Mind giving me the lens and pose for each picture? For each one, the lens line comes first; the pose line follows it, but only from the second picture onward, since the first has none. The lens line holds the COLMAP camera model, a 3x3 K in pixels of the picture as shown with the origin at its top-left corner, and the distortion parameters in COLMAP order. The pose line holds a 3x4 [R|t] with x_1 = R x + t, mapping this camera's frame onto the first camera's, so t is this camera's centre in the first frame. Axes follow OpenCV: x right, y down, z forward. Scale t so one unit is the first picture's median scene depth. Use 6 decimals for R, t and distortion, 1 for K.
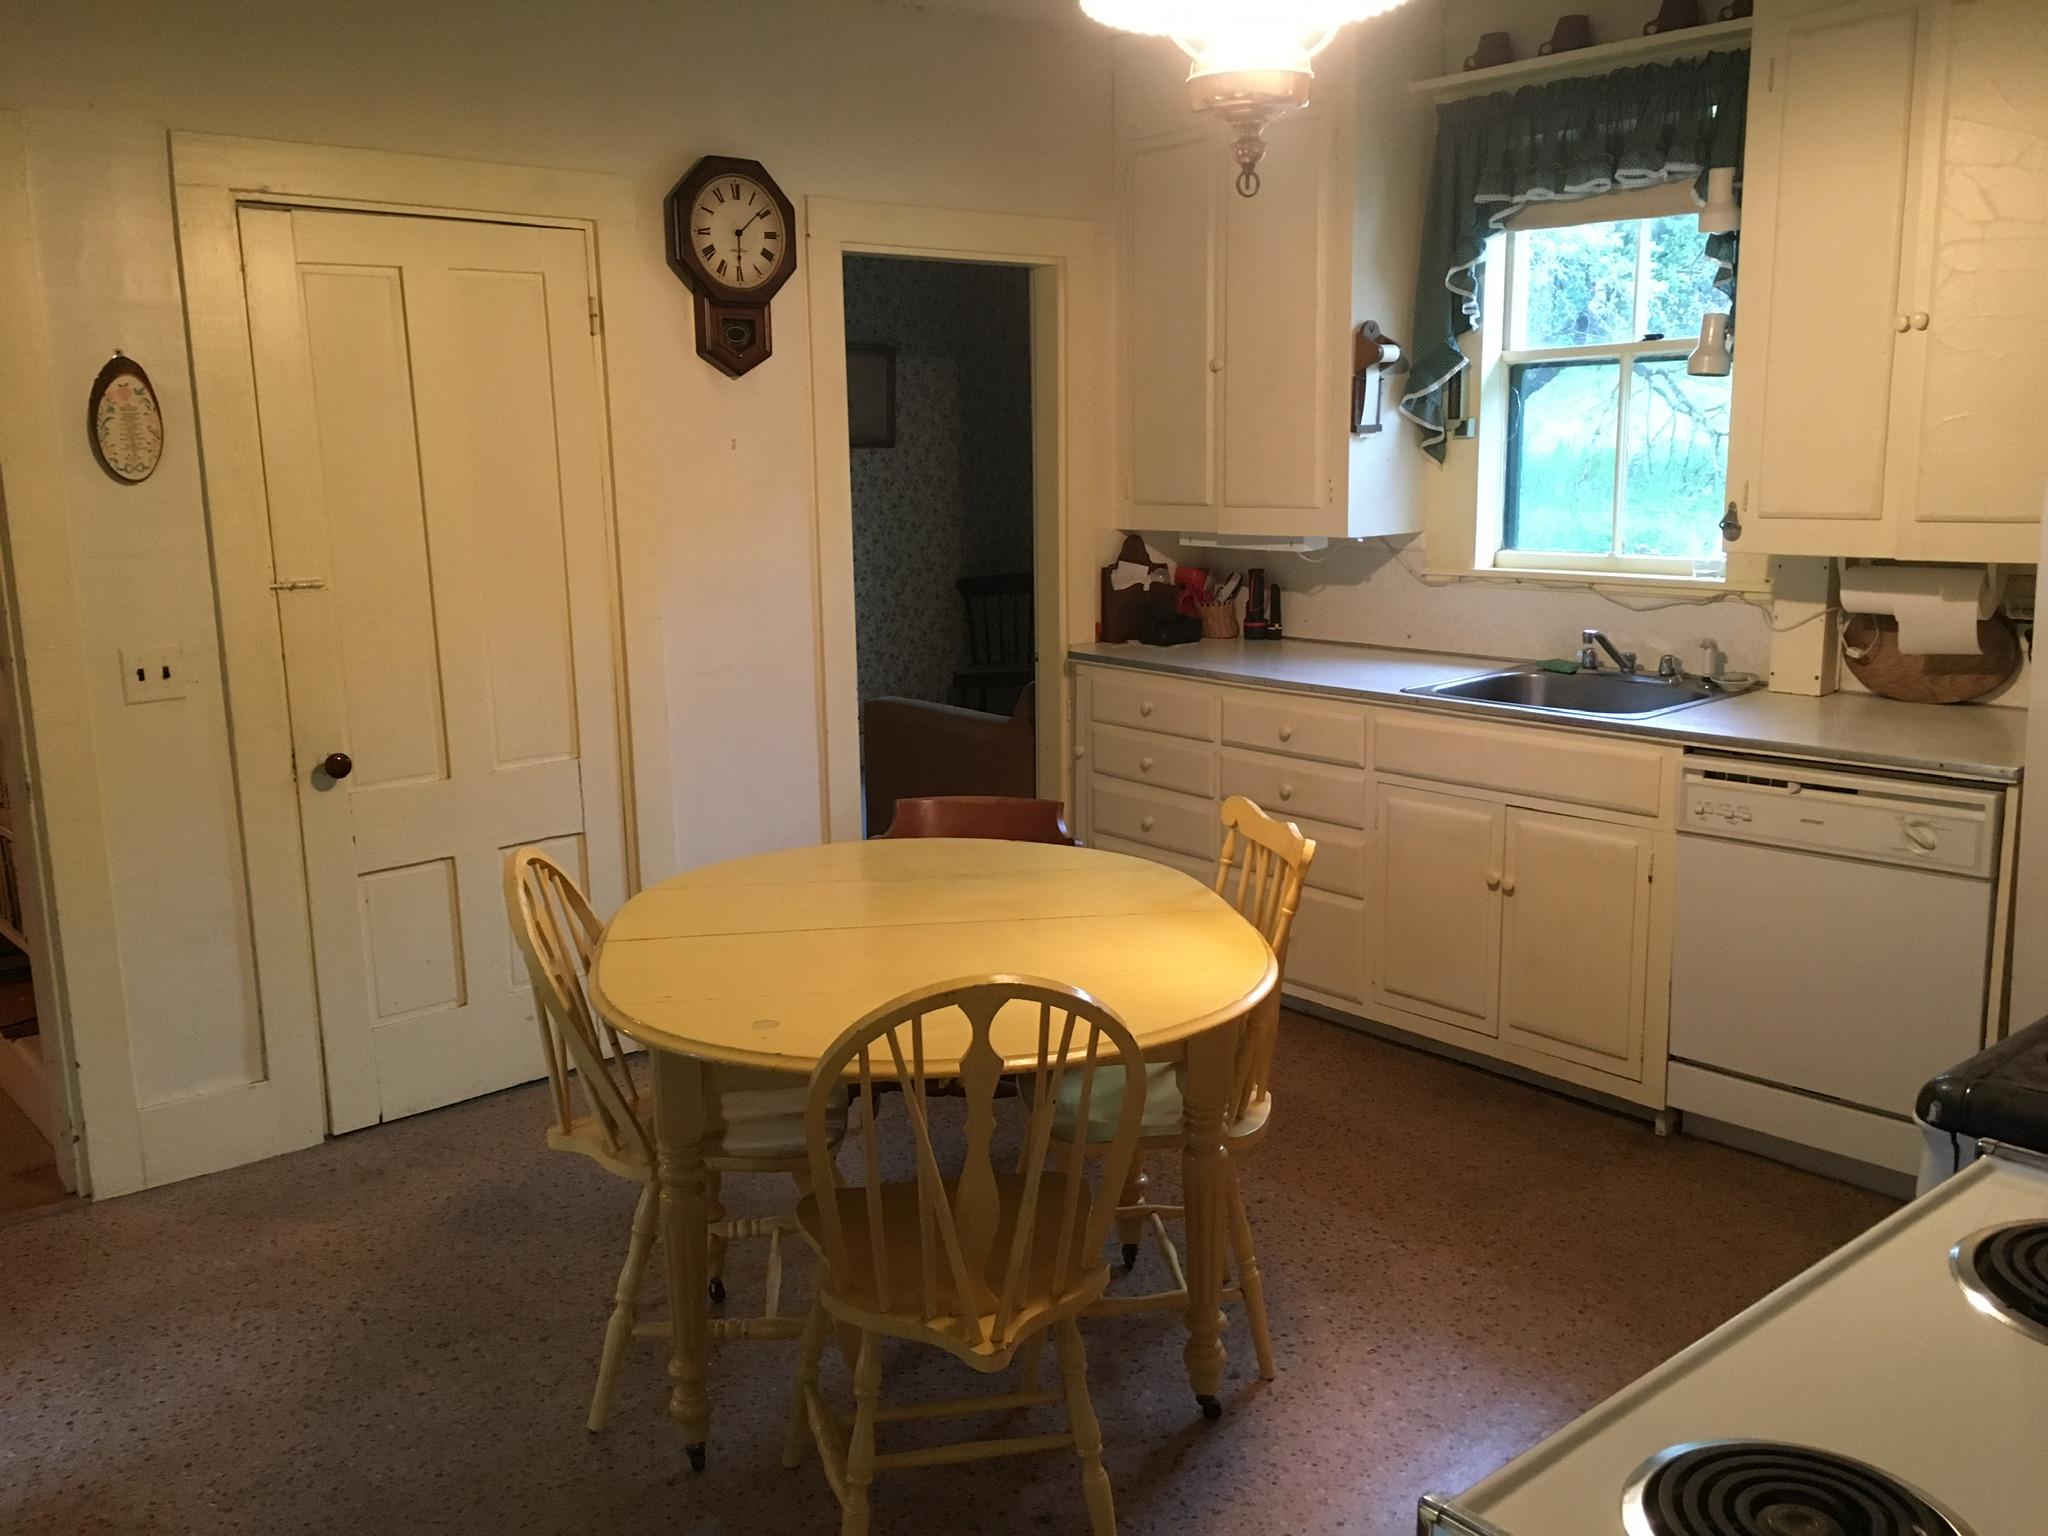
lens RADIAL K [[1731.6, 0, 1008.2], [0, 1731.6, 773.0], [0, 0, 1]] dist [0.050052, -0.008876]
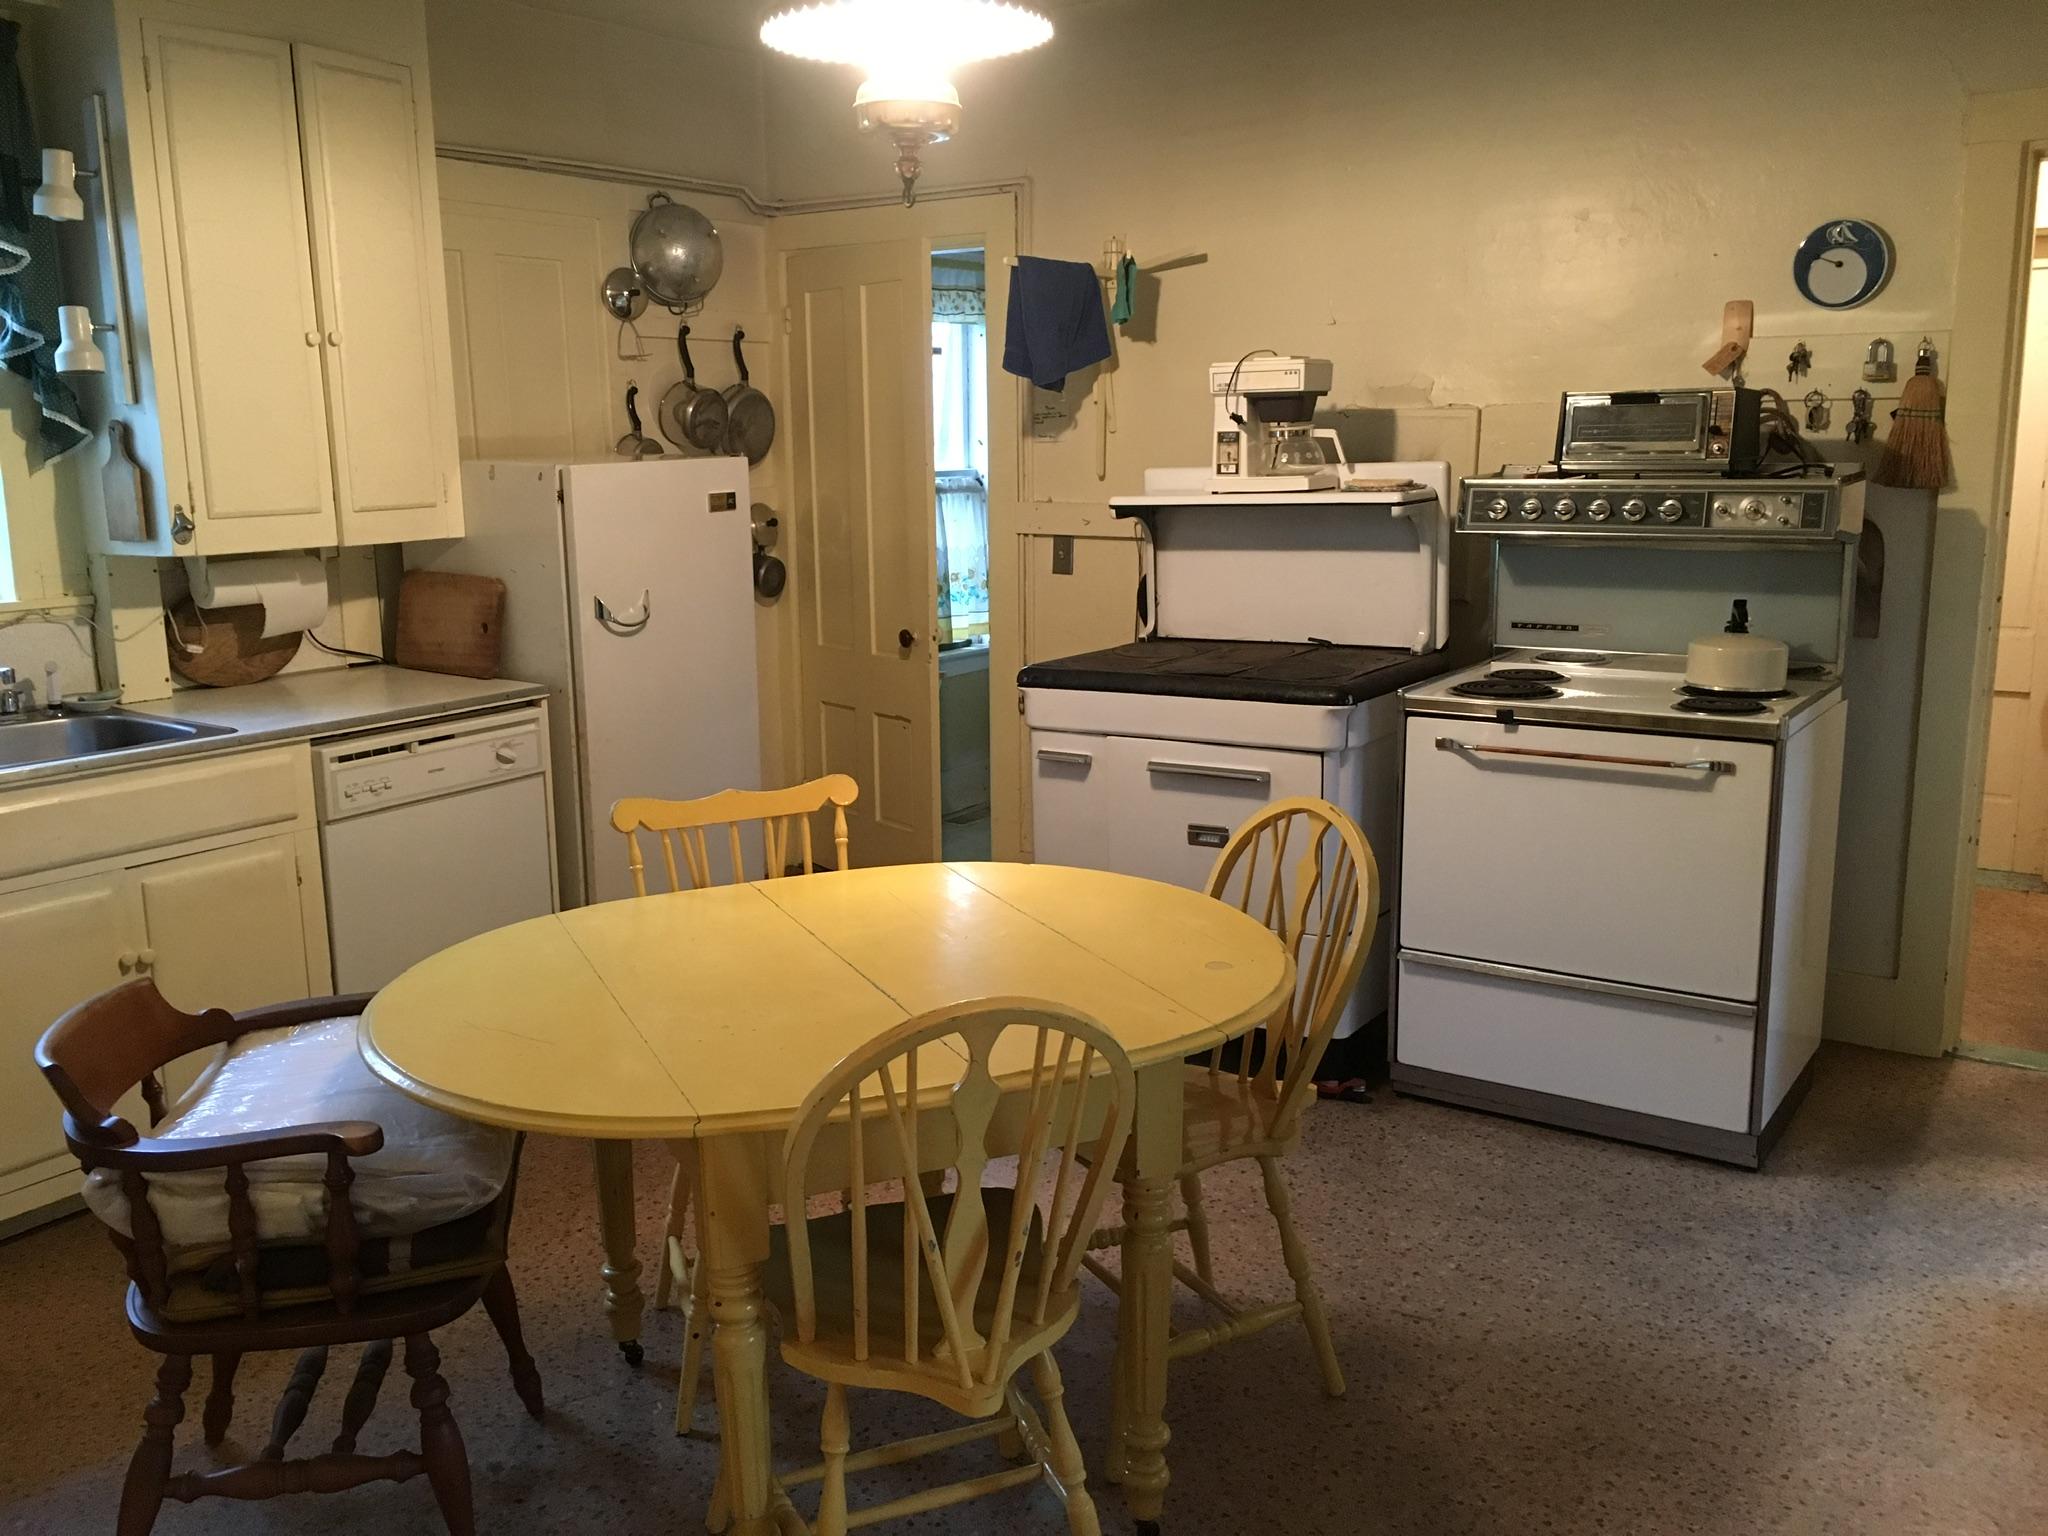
lens RADIAL K [[1731.6, 0, 1007.6], [0, 1731.6, 761.4], [0, 0, 1]] dist [0.050052, -0.008876]
pose [[-0.260731, -0.161548, 0.951799, -0.692713], [0.202113, 0.954918, 0.217443, -0.143512], [-0.944018, 0.249065, -0.216326, 0.846552]]
